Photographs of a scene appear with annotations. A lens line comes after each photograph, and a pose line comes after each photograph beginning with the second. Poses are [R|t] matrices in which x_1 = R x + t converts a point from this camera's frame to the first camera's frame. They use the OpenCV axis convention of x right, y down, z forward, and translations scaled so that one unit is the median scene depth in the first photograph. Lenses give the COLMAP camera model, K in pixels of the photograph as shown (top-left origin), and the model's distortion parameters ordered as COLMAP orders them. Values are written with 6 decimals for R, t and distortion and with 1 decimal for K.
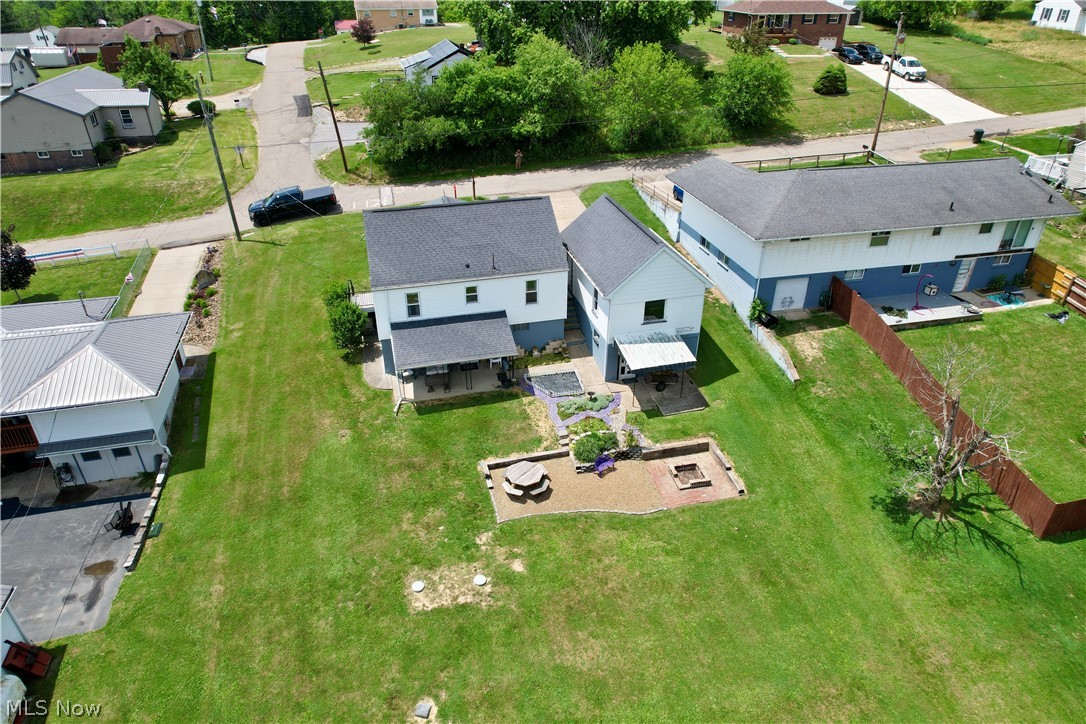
lens RADIAL K [[690.7, 0, 544.9], [0, 690.7, 363.0], [0, 0, 1]] dist [-0.067122, 0.056608]
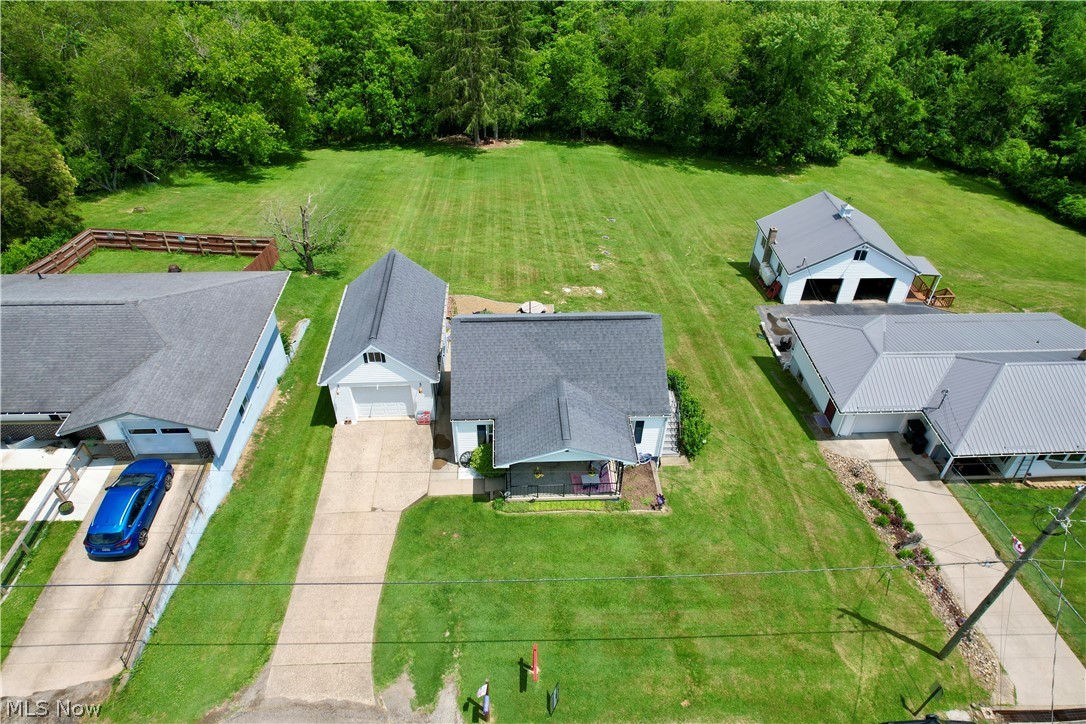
lens RADIAL K [[690.7, 0, 541.2], [0, 690.7, 367.3], [0, 0, 1]] dist [-0.067122, 0.056608]
pose [[-0.980106, -0.137966, 0.142680, -0.280332], [0.087317, 0.345846, 0.934220, -1.211611], [-0.178236, 0.928093, -0.326919, 1.569050]]
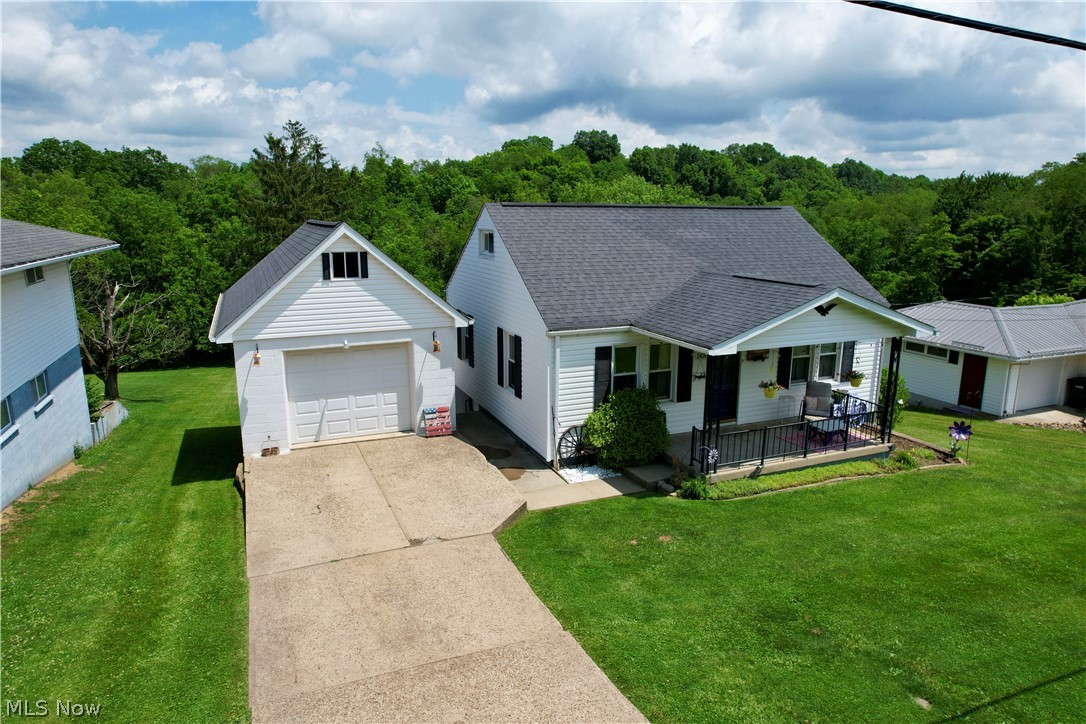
lens RADIAL K [[690.7, 0, 543.6], [0, 690.7, 364.3], [0, 0, 1]] dist [-0.067122, 0.056608]
pose [[-0.987902, 0.030224, -0.152104, 0.047801], [-0.081486, 0.733335, 0.674966, -0.570935], [0.131943, 0.679195, -0.722001, 1.682603]]
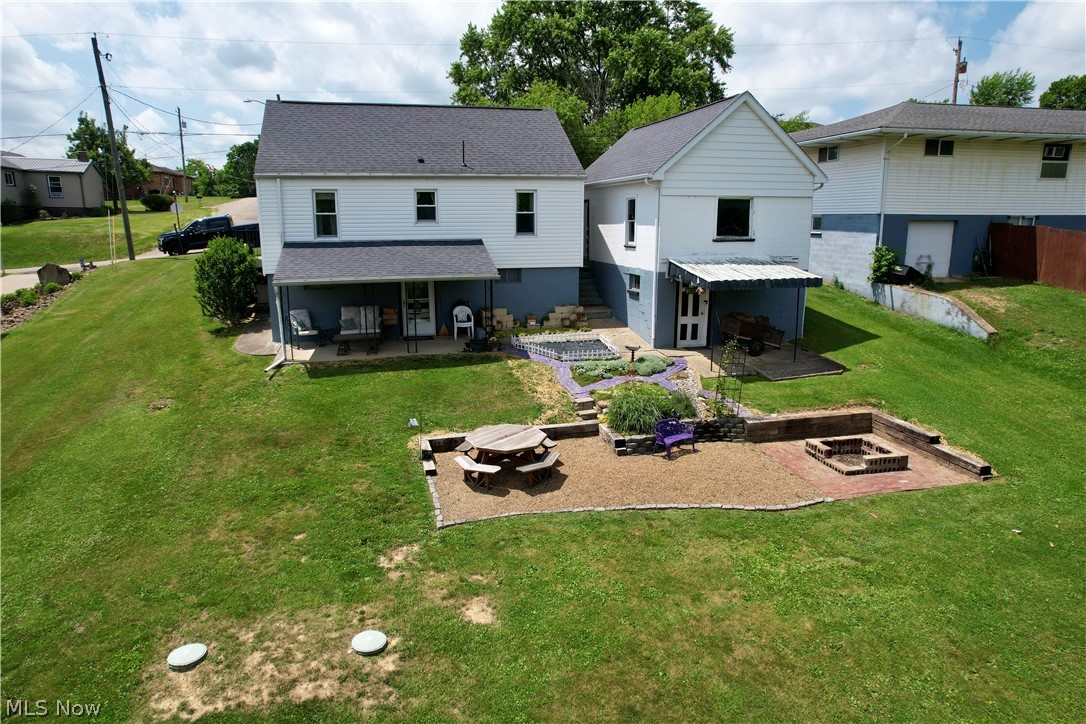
lens RADIAL K [[690.7, 0, 544.6], [0, 690.7, 362.4], [0, 0, 1]] dist [-0.067122, 0.056608]
pose [[0.999994, -0.003590, -0.000257, -0.002993], [0.003318, 0.947326, -0.320253, 0.248467], [0.001393, 0.320250, 0.947332, 0.526889]]
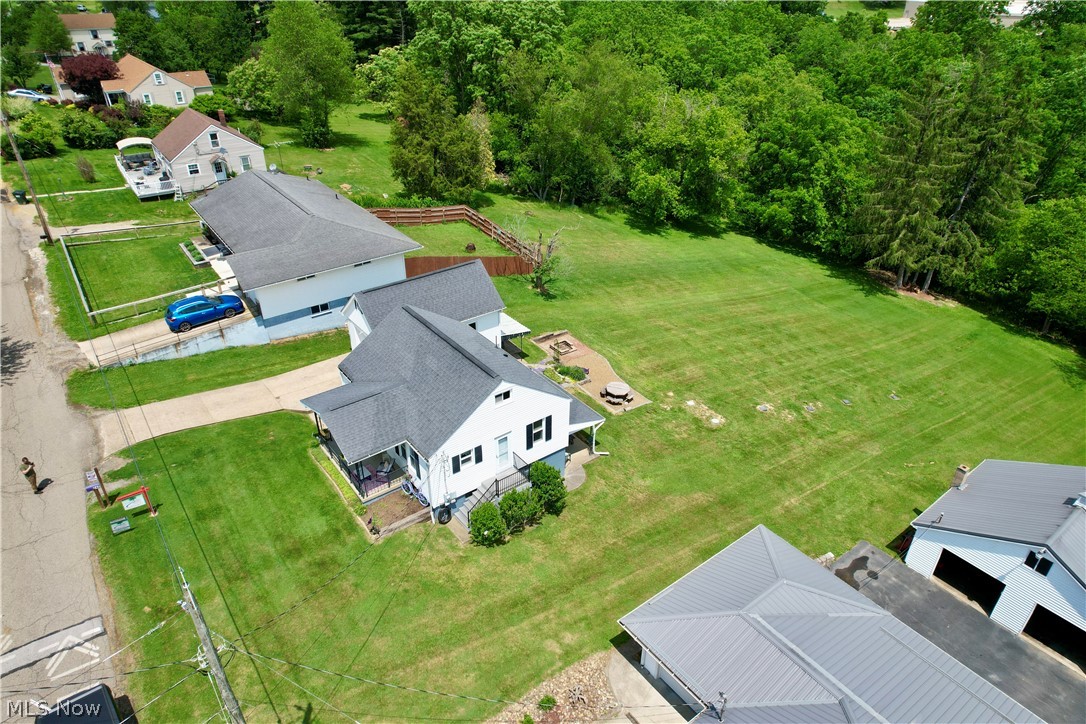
lens RADIAL K [[690.7, 0, 545.7], [0, 690.7, 366.0], [0, 0, 1]] dist [-0.067122, 0.056608]
pose [[-0.389910, -0.479489, 0.786168, -1.086022], [0.462980, 0.635912, 0.617467, -0.842037], [-0.796002, 0.604737, -0.025954, 1.087605]]
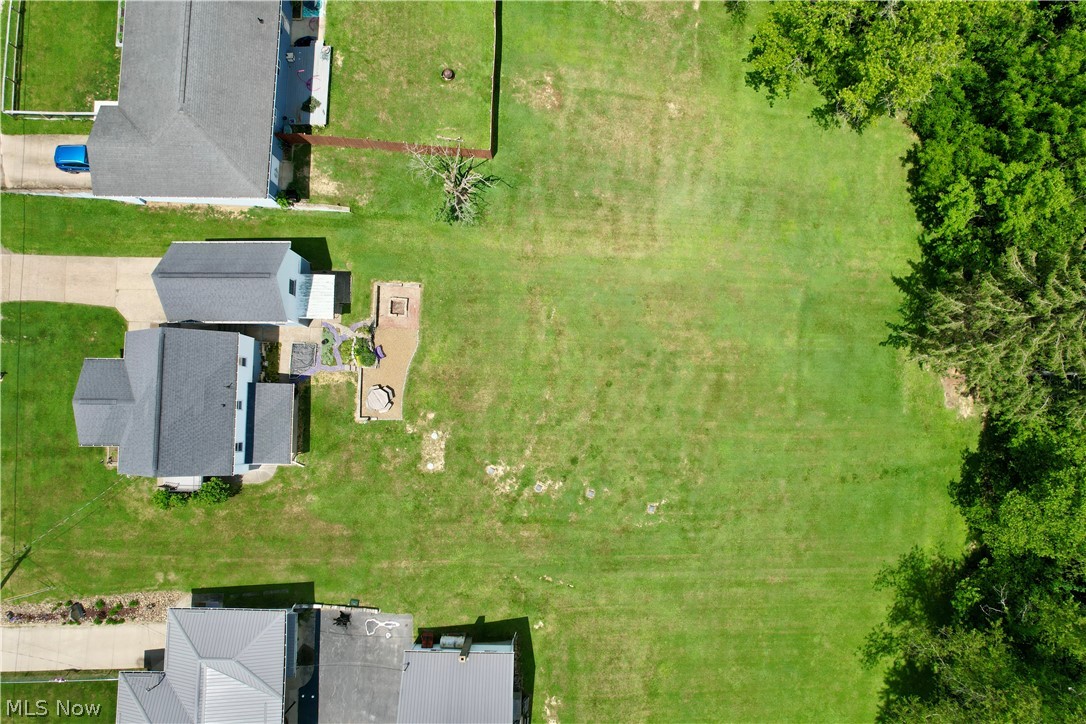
lens RADIAL K [[690.7, 0, 544.5], [0, 690.7, 365.5], [0, 0, 1]] dist [-0.067122, 0.056608]
pose [[0.257047, -0.963180, 0.078817, 0.024013], [0.493547, 0.200958, 0.846184, -1.092956], [-0.830866, -0.178609, 0.527030, -0.259142]]
